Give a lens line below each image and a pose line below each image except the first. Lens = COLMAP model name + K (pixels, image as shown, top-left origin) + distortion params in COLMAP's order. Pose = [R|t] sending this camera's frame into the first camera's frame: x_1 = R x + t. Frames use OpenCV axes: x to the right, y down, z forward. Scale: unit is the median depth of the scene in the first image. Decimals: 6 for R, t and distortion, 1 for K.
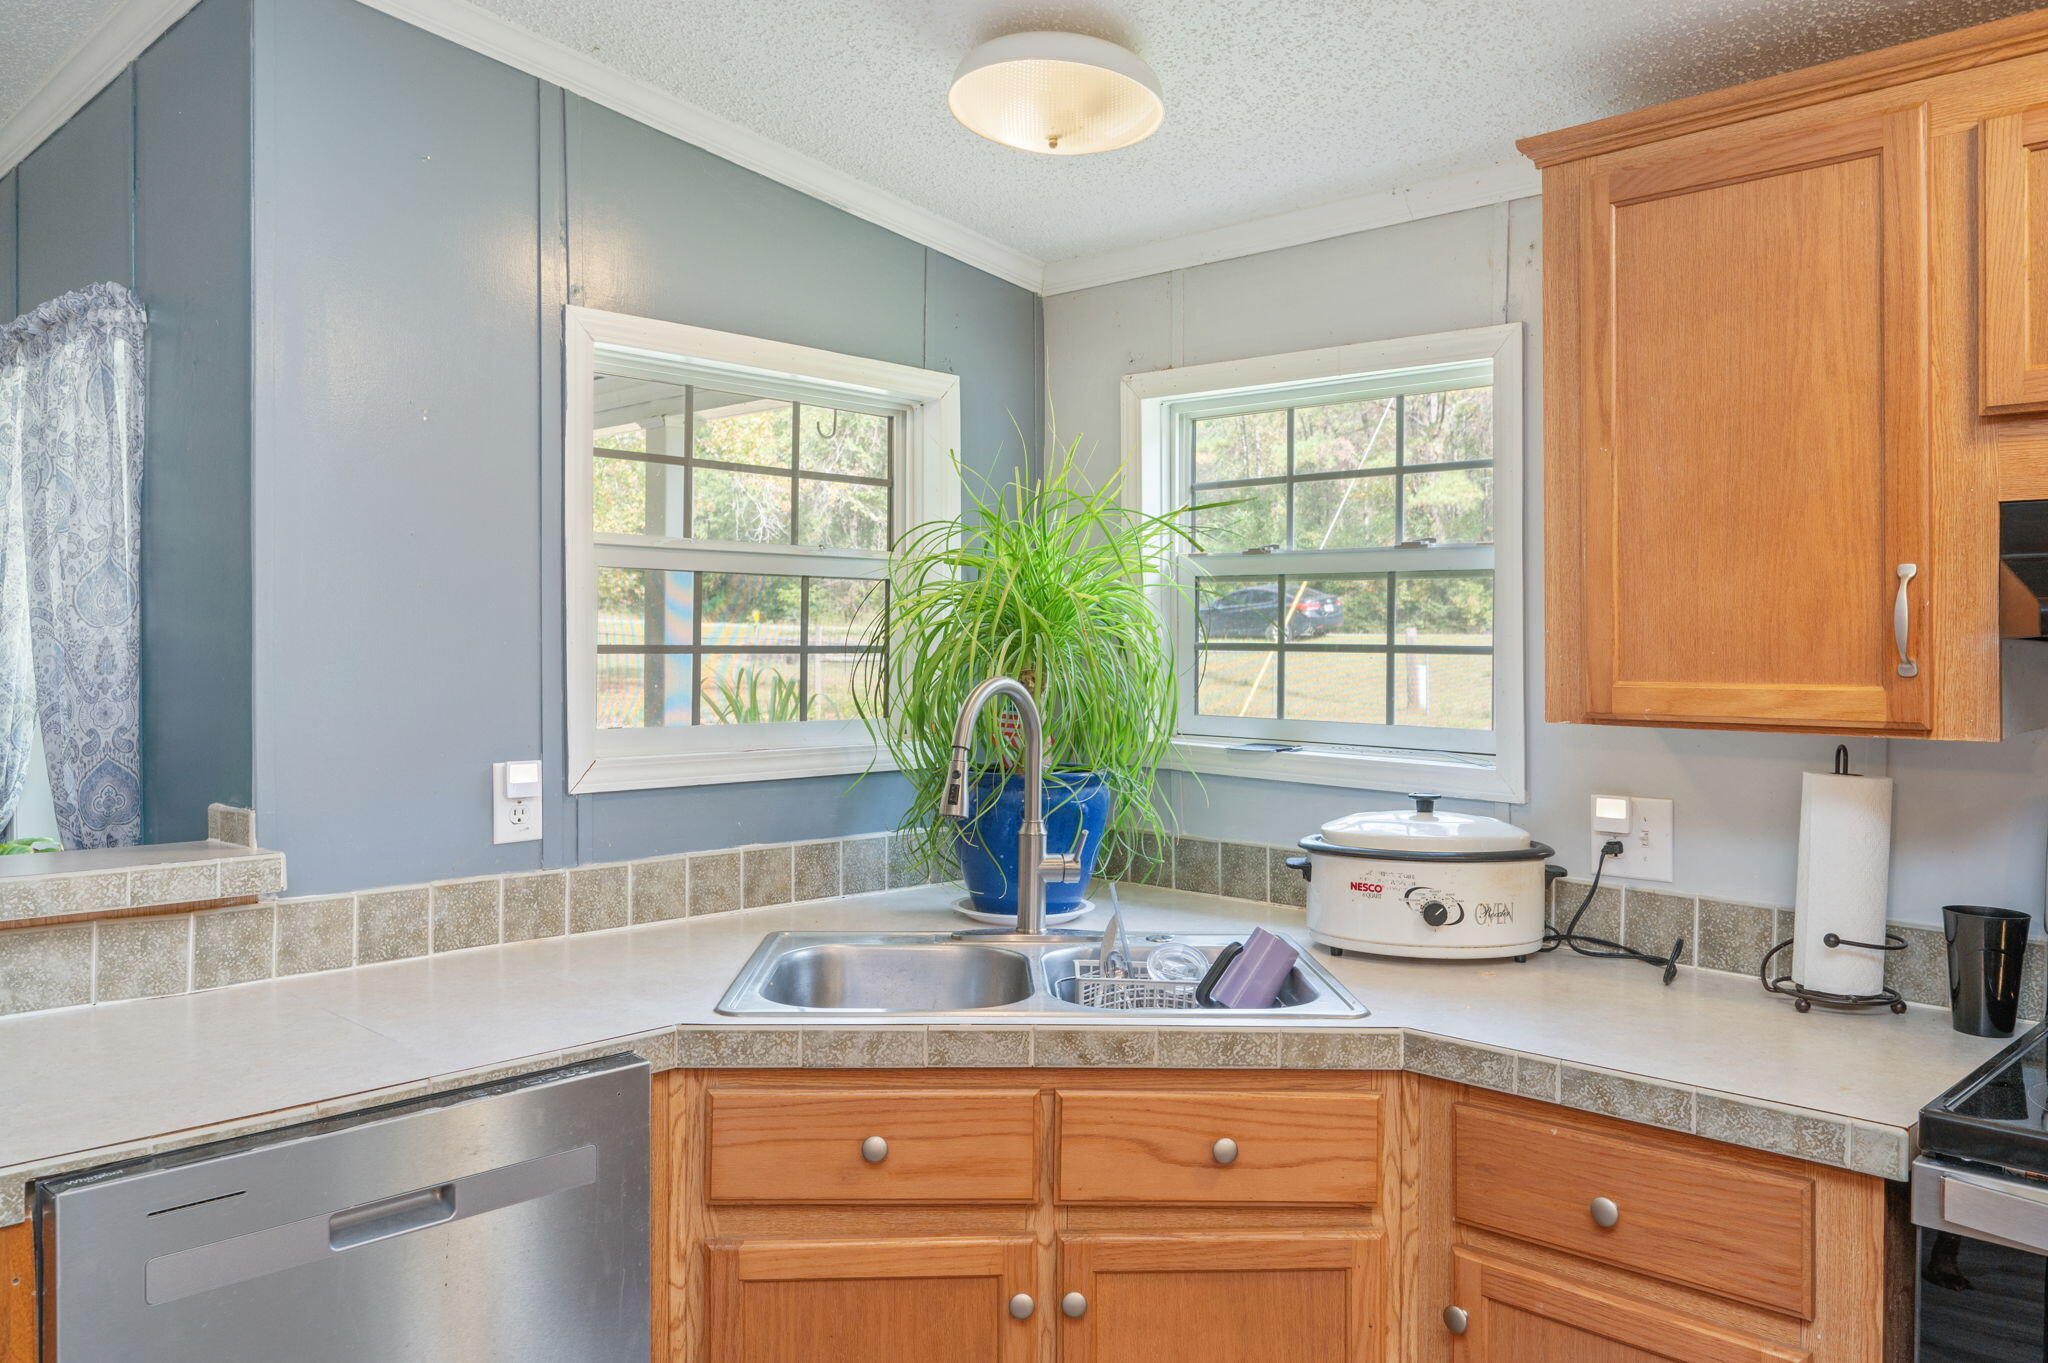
lens RADIAL K [[1493.9, 0, 1016.3], [0, 1493.9, 640.6], [0, 0, 1]] dist [-0.002481, 0.002101]
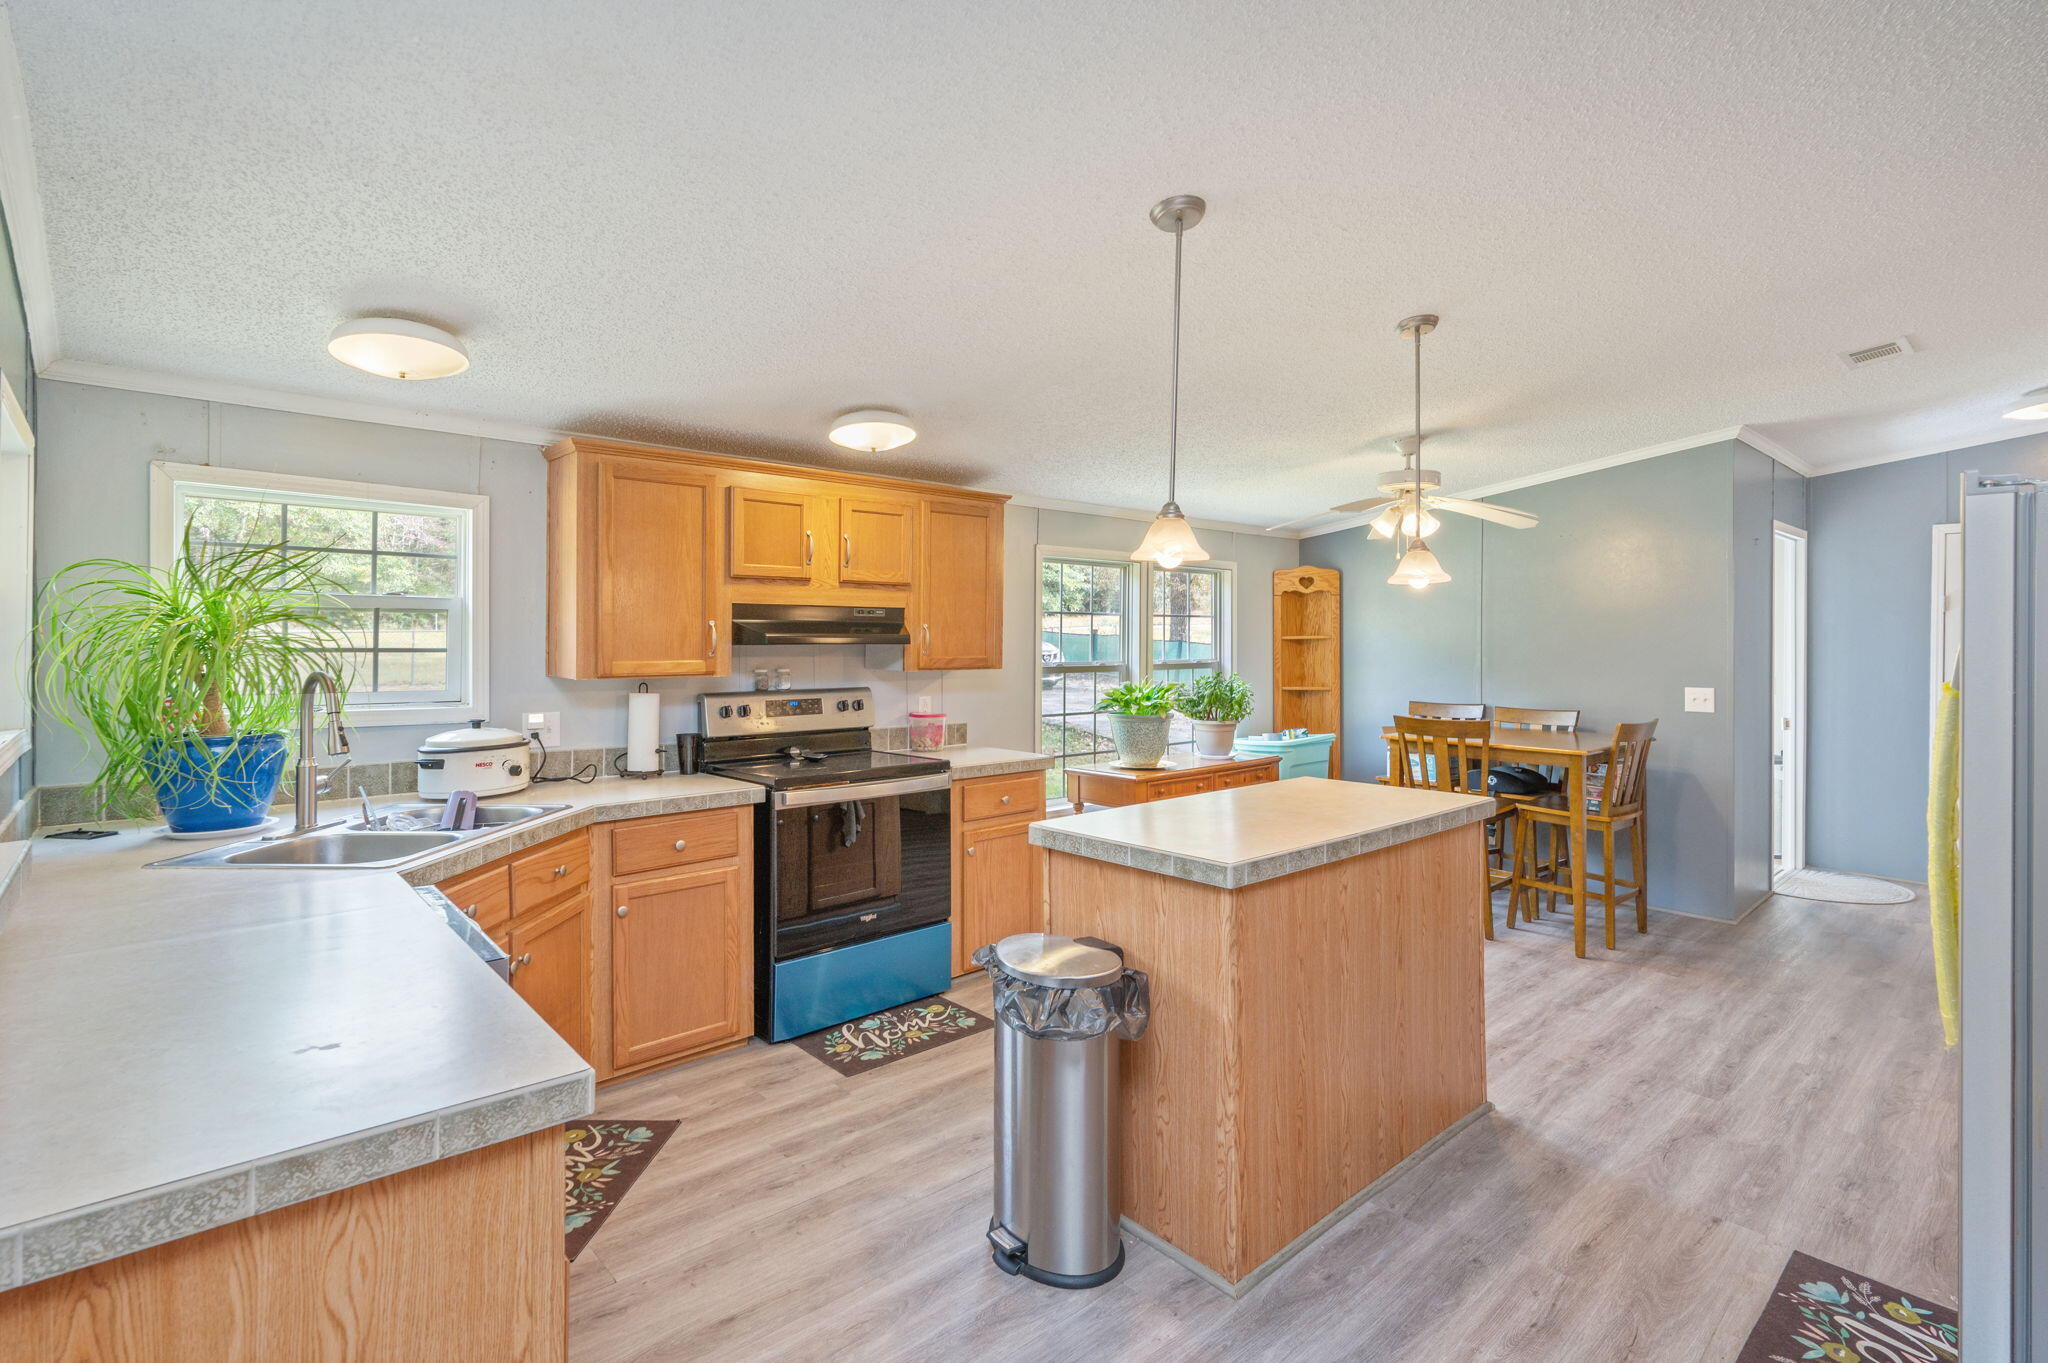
lens RADIAL K [[989.6, 0, 1021.7], [0, 989.6, 644.4], [0, 0, 1]] dist [0.000344, 0.000309]
pose [[0.054974, -0.010483, 0.998433, -1.263885], [0.001486, 0.999945, 0.010417, -0.018013], [-0.998487, 0.000911, 0.054987, 0.200482]]
